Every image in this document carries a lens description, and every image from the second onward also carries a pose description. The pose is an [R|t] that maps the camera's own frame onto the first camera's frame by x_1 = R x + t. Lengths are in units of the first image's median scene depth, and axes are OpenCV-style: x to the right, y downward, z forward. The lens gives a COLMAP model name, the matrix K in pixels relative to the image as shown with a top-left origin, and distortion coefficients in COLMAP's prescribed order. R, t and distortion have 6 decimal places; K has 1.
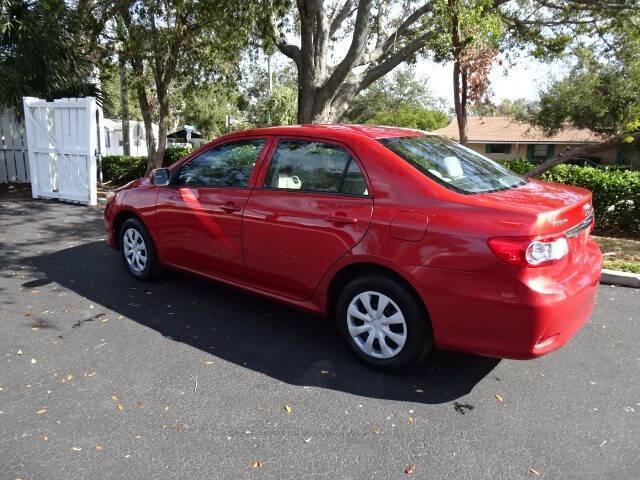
lens RADIAL K [[452.6, 0, 320.0], [0, 452.6, 240.0], [0, 0, 1]] dist [0.009671, -0.003276]
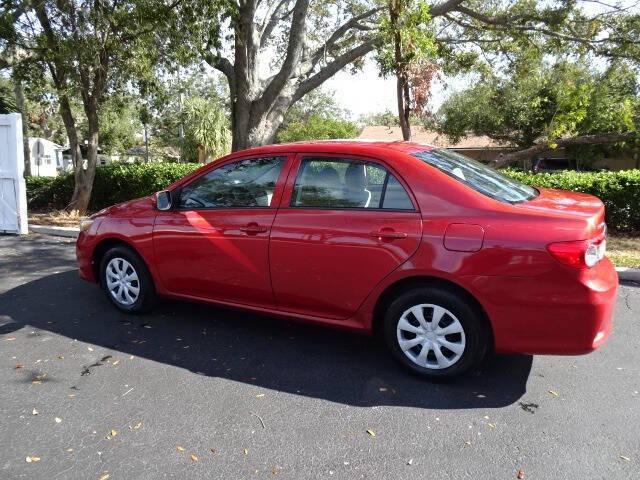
lens RADIAL K [[452.6, 0, 320.0], [0, 452.6, 240.0], [0, 0, 1]] dist [0.009671, -0.003276]
pose [[0.979124, -0.065190, 0.192526, -0.112978], [0.069611, 0.997441, -0.016285, -0.010895], [-0.190971, 0.029347, 0.981157, 0.017027]]
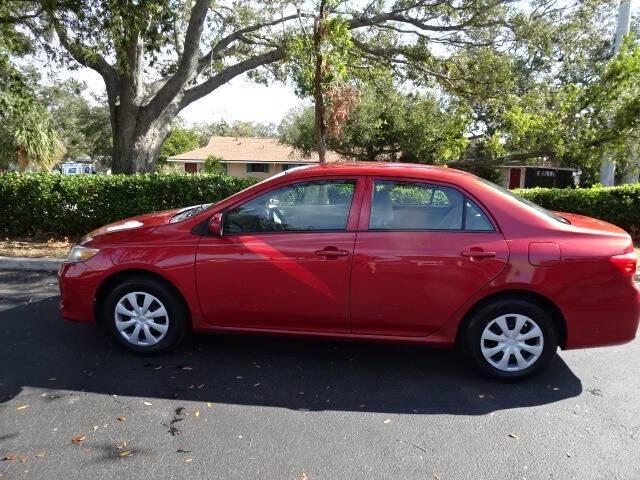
lens RADIAL K [[452.6, 0, 320.0], [0, 452.6, 240.0], [0, 0, 1]] dist [0.009671, -0.003276]
pose [[0.840721, -0.090229, 0.533898, -0.329205], [0.109697, 0.993954, -0.004761, -0.044716], [-0.530240, 0.062569, 0.845536, 0.102172]]
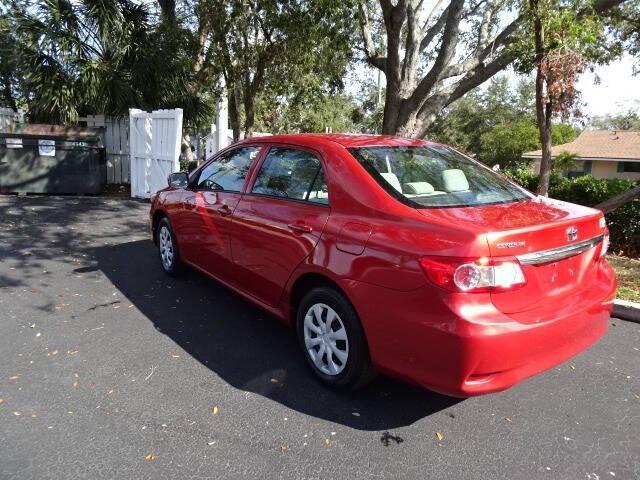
lens RADIAL K [[452.6, 0, 320.0], [0, 452.6, 240.0], [0, 0, 1]] dist [0.009671, -0.003276]
pose [[0.967702, 0.068774, -0.242536, 0.124981], [-0.075259, 0.997009, -0.017563, -0.001696], [0.240603, 0.035249, 0.969983, 0.021004]]
